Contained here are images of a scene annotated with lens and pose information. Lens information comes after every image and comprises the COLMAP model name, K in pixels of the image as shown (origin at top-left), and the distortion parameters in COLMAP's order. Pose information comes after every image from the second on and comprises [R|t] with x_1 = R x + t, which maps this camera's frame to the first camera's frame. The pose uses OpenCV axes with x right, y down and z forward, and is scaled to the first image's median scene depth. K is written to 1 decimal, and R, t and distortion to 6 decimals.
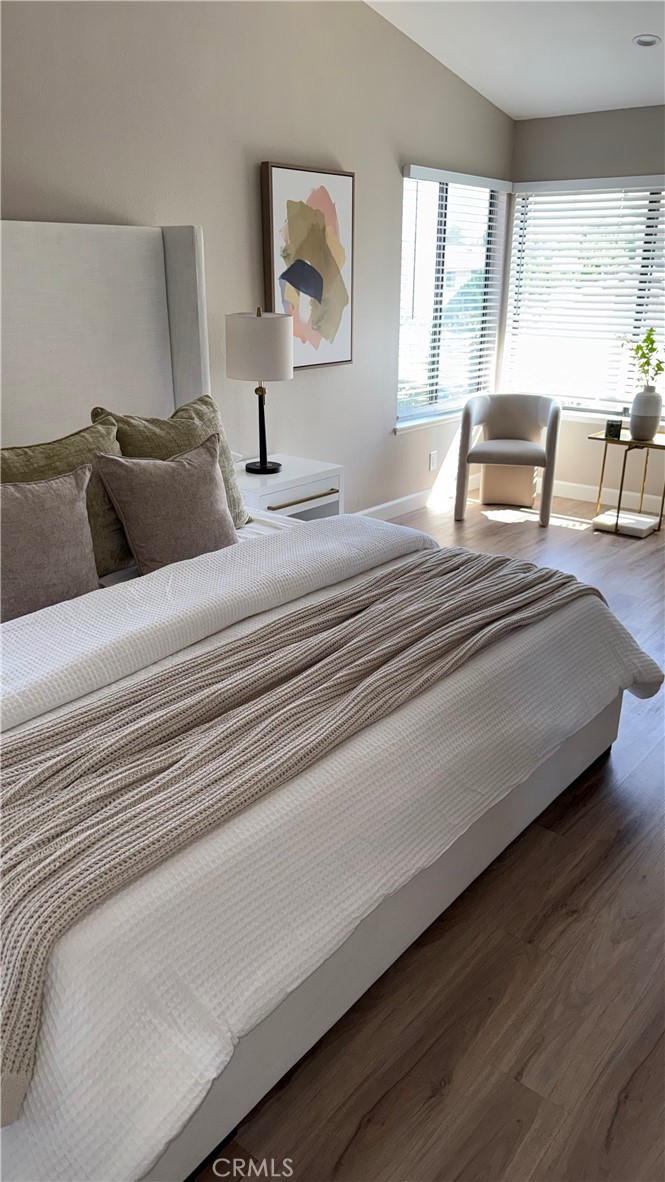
lens RADIAL K [[837.9, 0, 331.2], [0, 837.9, 586.0], [0, 0, 1]] dist [0.008326, -0.012191]
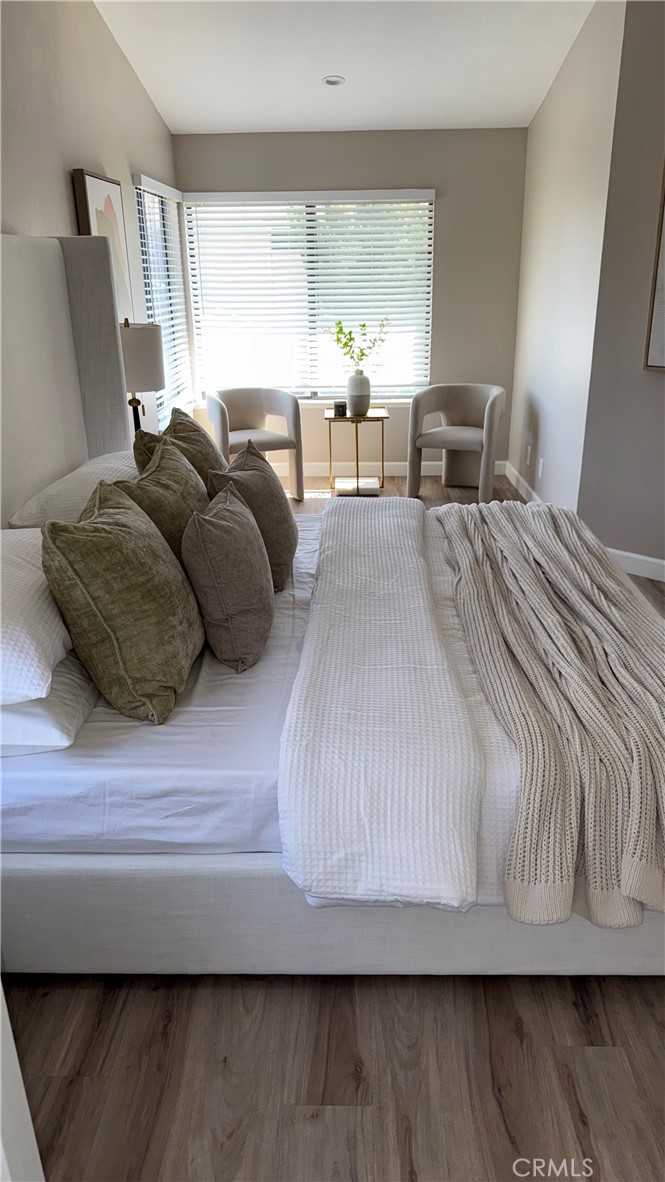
lens RADIAL K [[837.9, 0, 329.8], [0, 837.9, 597.2], [0, 0, 1]] dist [0.008326, -0.012191]
pose [[0.793402, -0.232026, 0.562741, -0.397980], [0.225337, 0.970776, 0.082565, -0.030836], [-0.565453, 0.061299, 0.822500, 0.055273]]
